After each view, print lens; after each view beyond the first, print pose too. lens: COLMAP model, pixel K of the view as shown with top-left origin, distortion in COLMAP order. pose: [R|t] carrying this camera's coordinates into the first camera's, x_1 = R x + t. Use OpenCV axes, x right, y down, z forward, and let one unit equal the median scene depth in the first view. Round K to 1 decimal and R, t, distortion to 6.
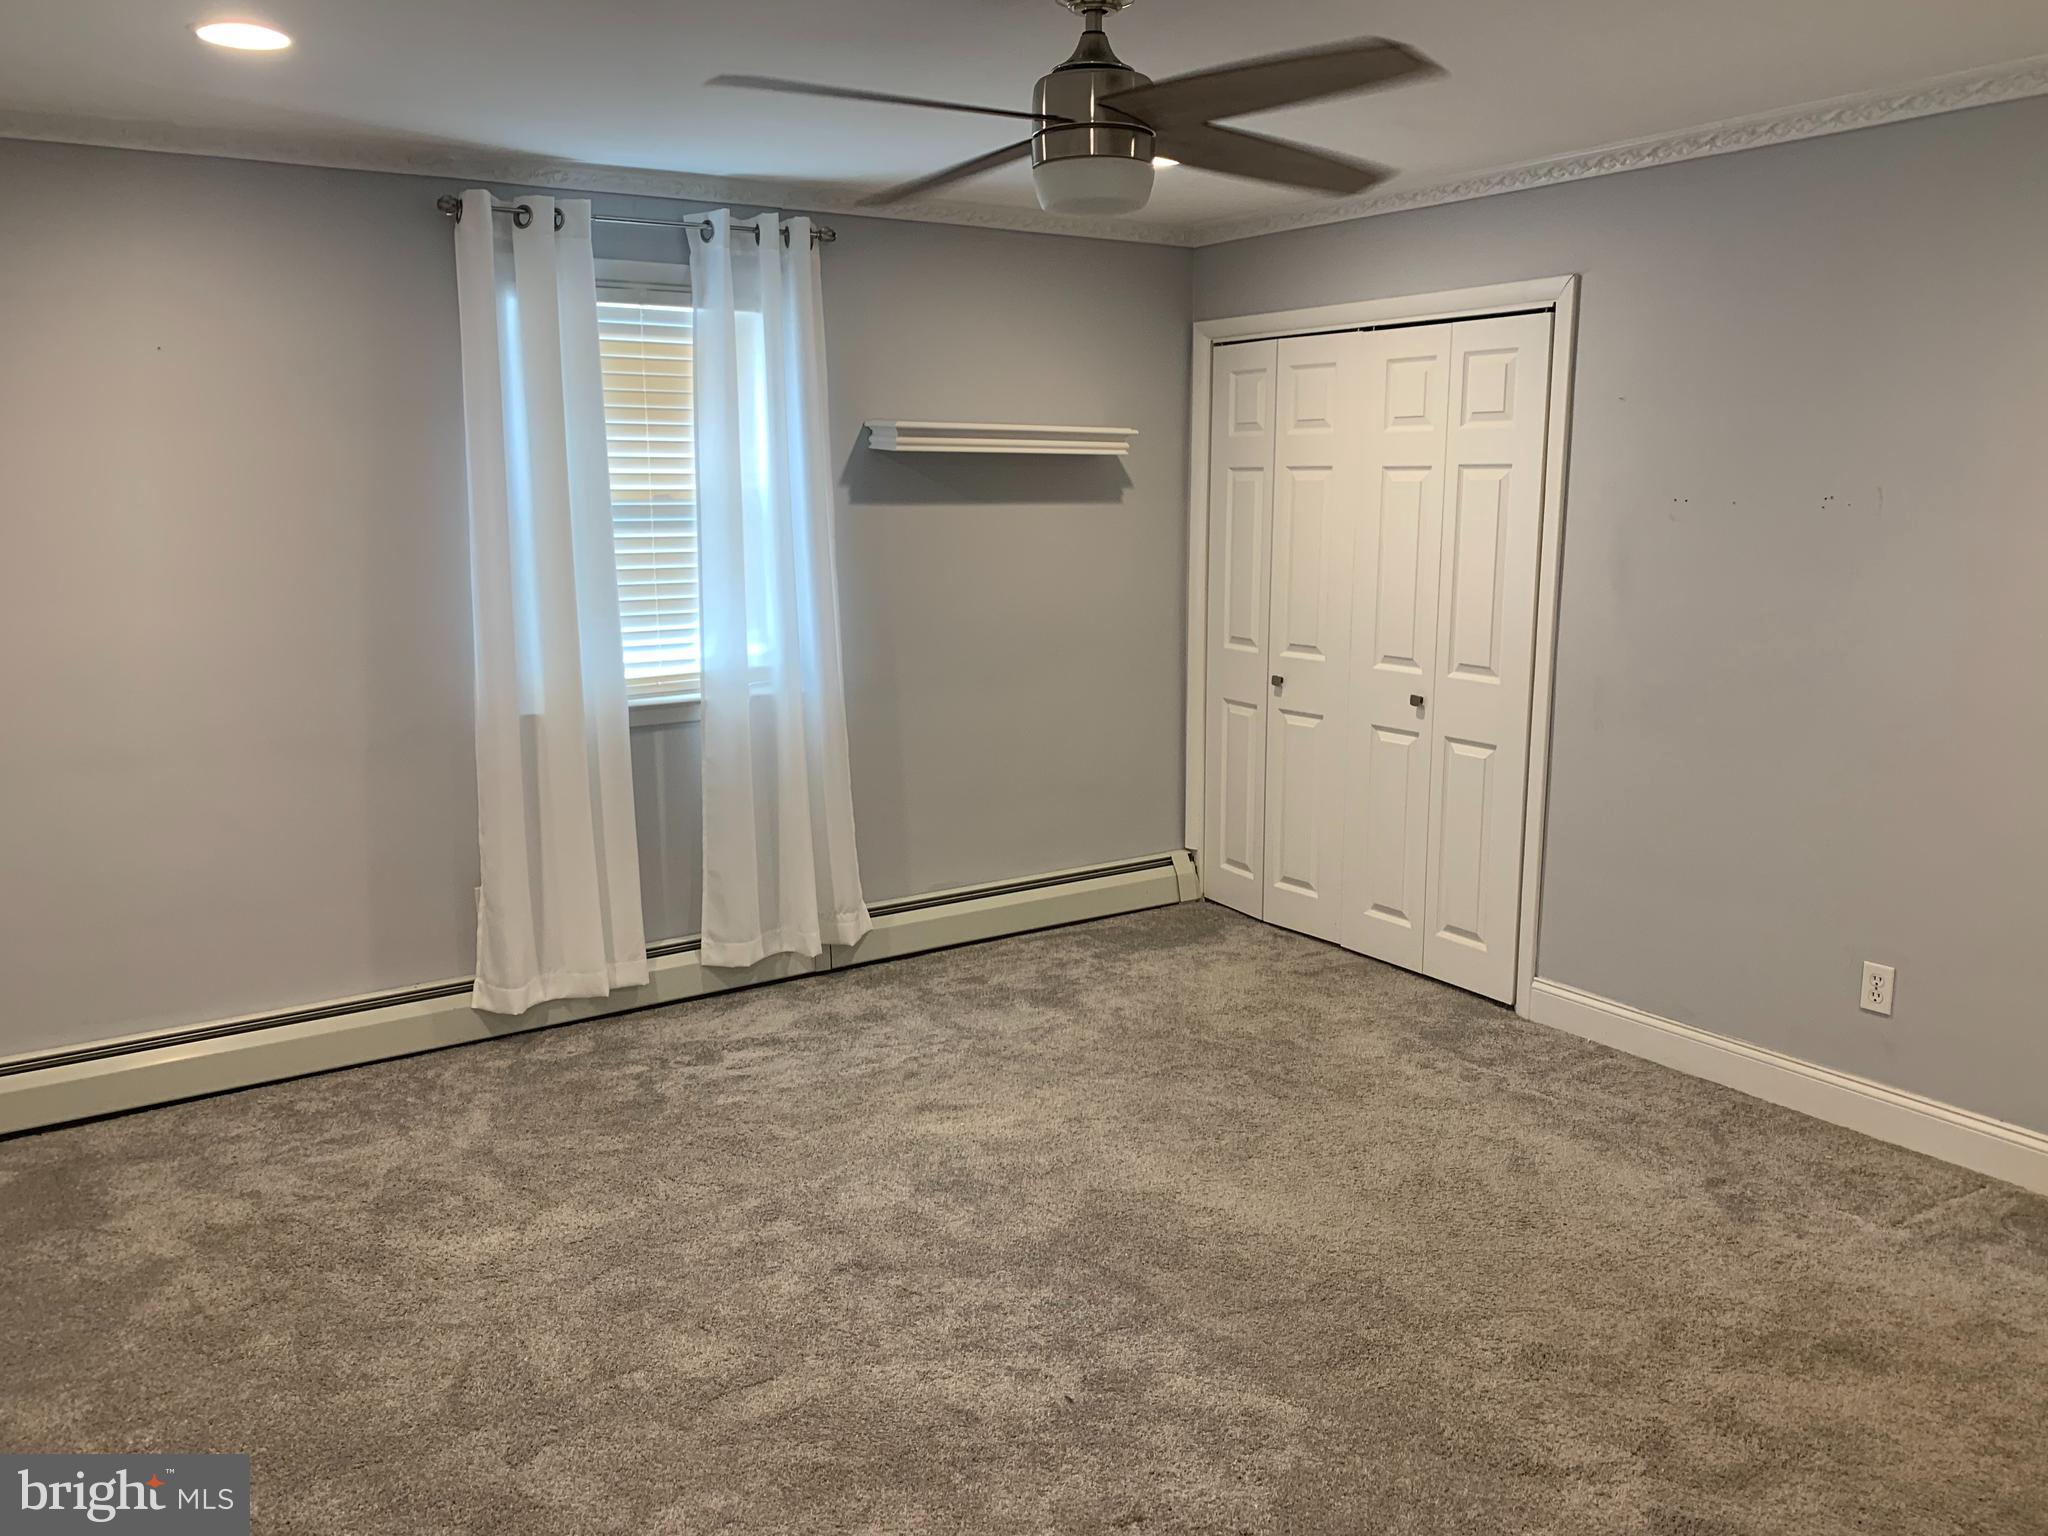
lens RADIAL K [[1564.9, 0, 1022.0], [0, 1564.9, 786.6], [0, 0, 1]] dist [0.033332, -0.032932]
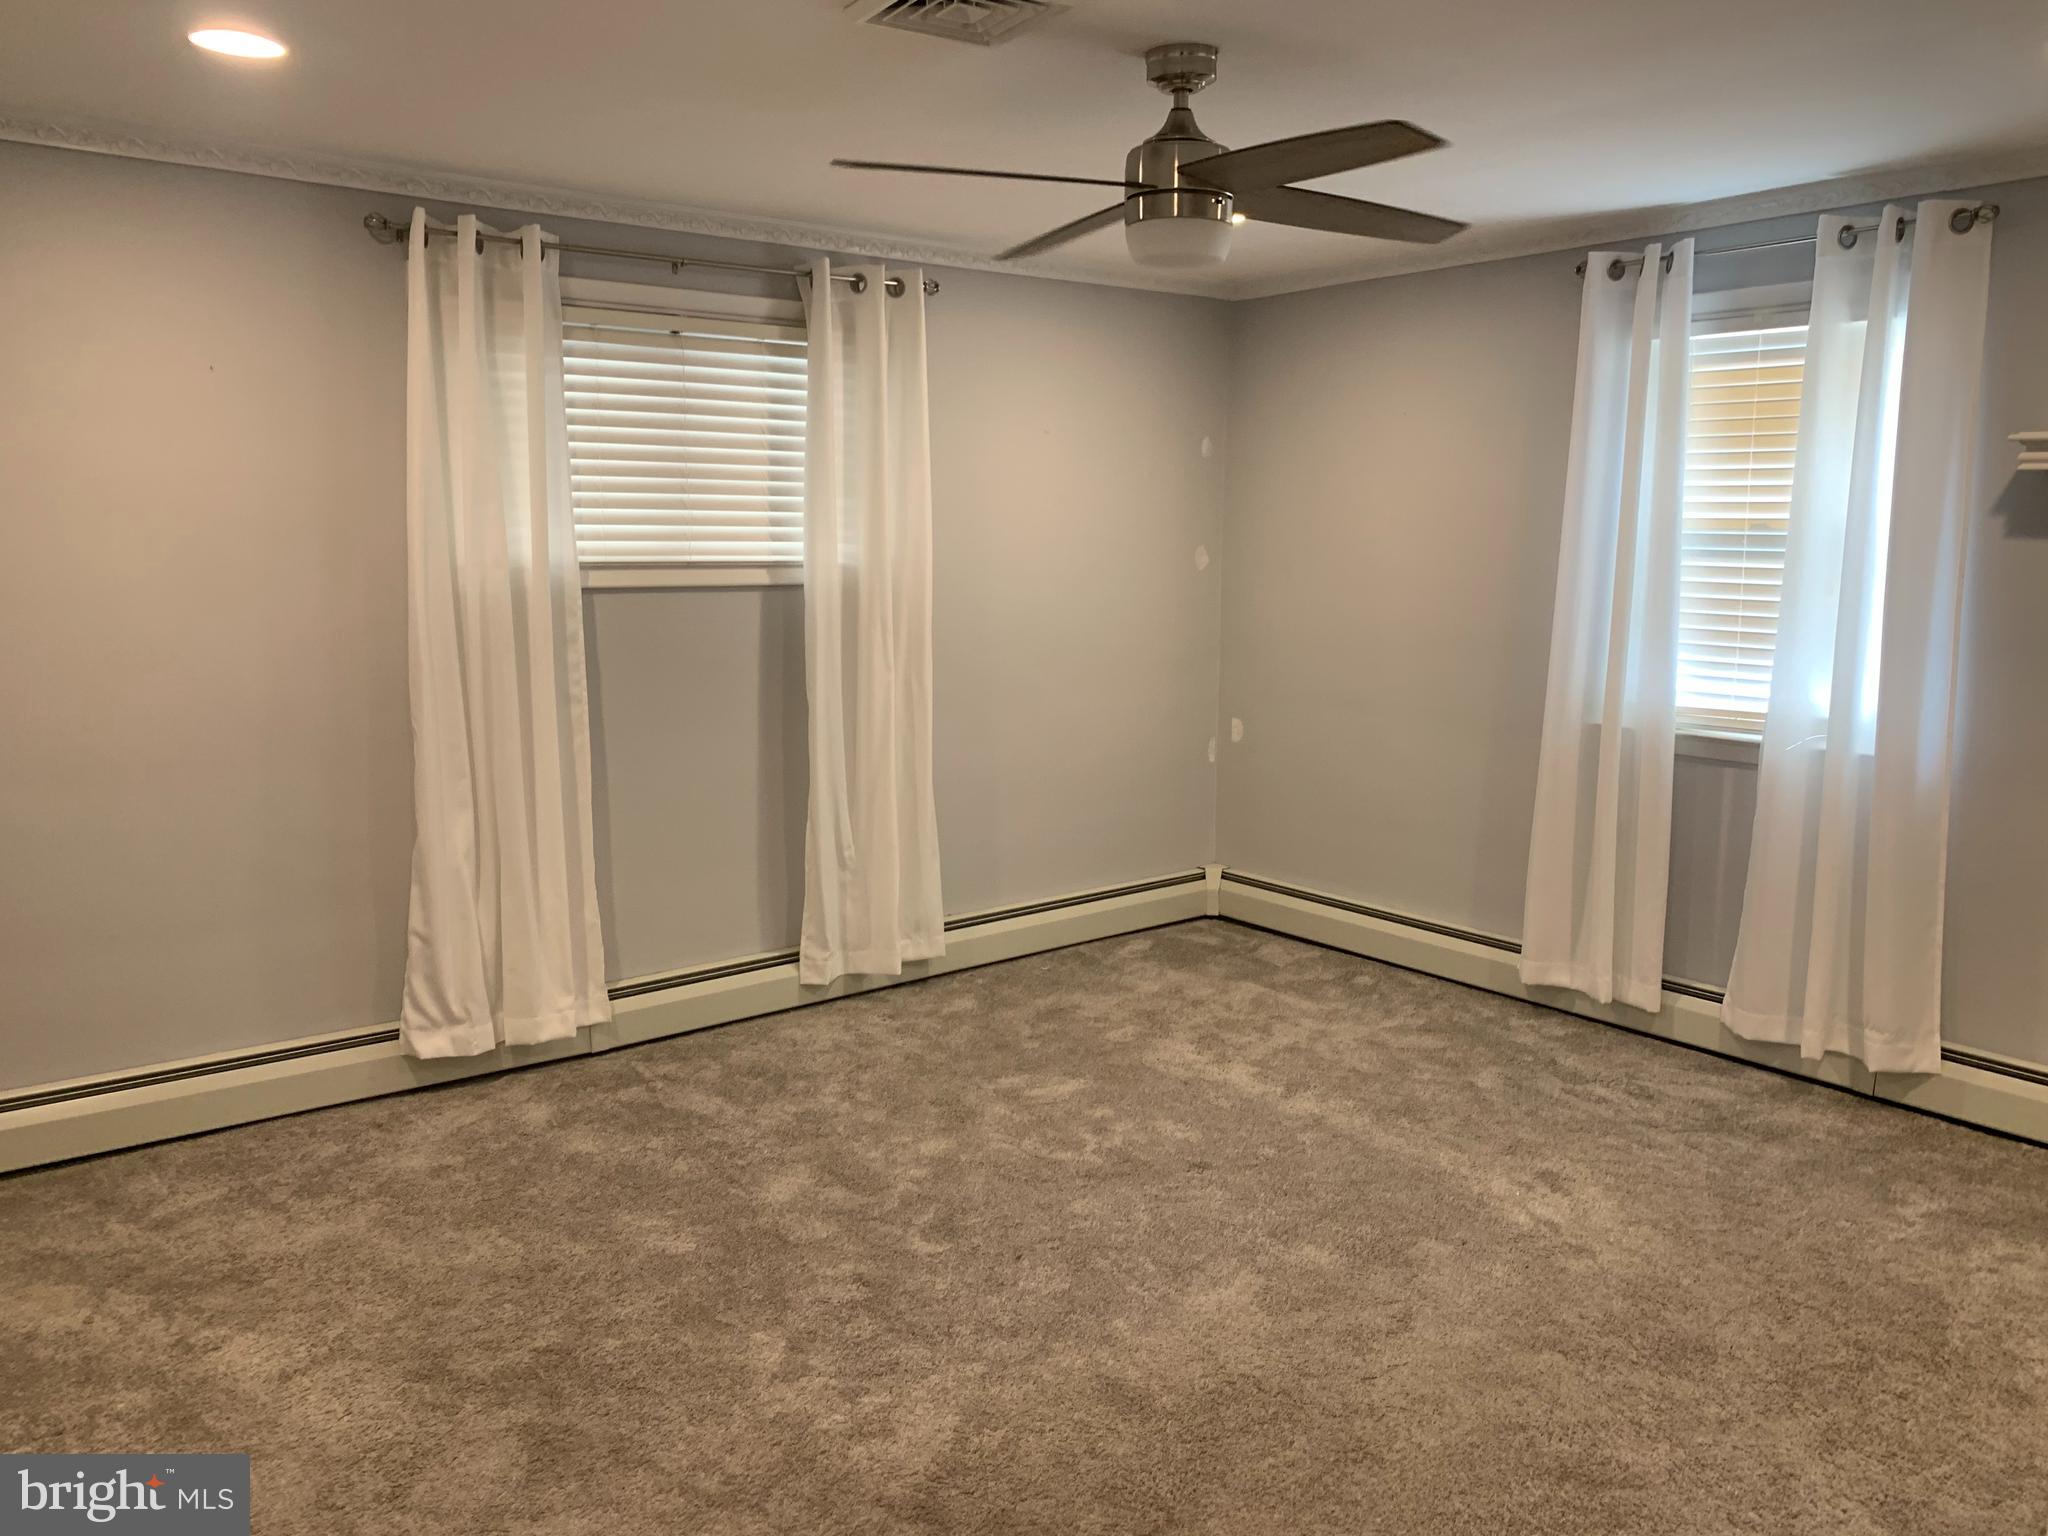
lens RADIAL K [[1564.9, 0, 1021.6], [0, 1564.9, 755.7], [0, 0, 1]] dist [0.033332, -0.032932]
pose [[0.077774, 0.155158, -0.984823, 0.708527], [-0.198849, 0.970382, 0.137179, -0.091933], [0.976939, 0.185162, 0.106324, 0.489204]]
